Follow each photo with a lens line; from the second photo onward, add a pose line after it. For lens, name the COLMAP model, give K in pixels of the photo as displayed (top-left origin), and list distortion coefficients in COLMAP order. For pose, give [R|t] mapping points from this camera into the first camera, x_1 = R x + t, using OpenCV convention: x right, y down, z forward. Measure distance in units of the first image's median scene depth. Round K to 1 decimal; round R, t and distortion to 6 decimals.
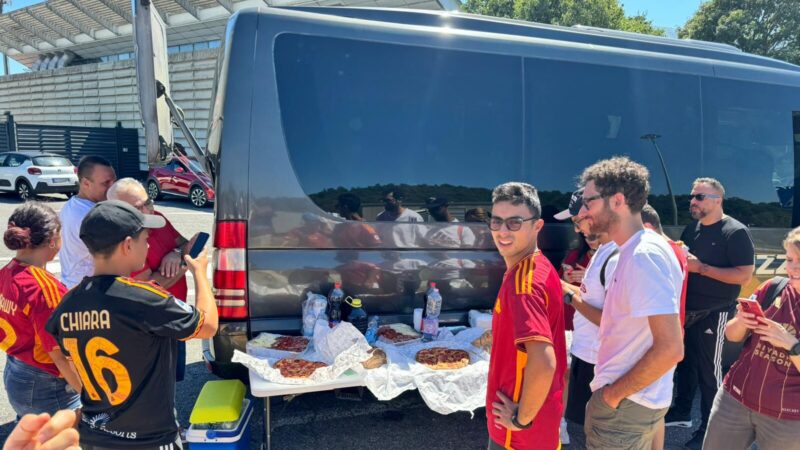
lens RADIAL K [[607.0, 0, 400.0], [0, 607.0, 225.0], [0, 0, 1]] dist [0.023191, 0.001855]
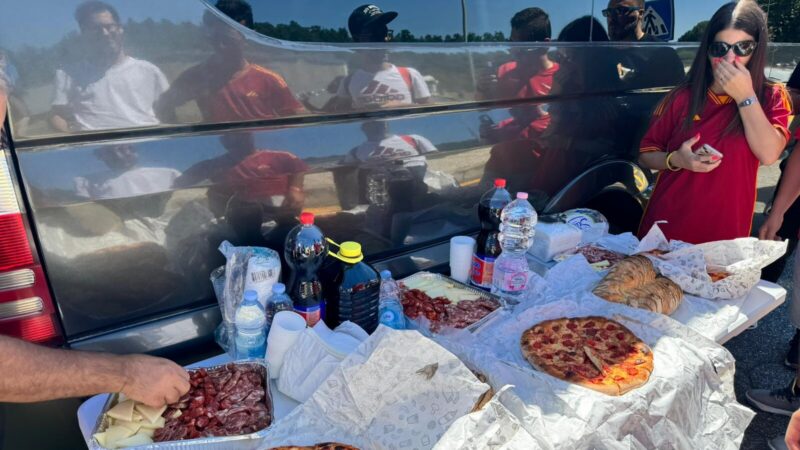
lens RADIAL K [[607.0, 0, 400.0], [0, 607.0, 225.0], [0, 0, 1]] dist [0.023191, 0.001855]
pose [[0.928435, -0.151990, 0.338980, -0.176602], [0.074716, 0.970227, 0.230385, 0.018300], [-0.363904, -0.188570, 0.912149, 0.612757]]
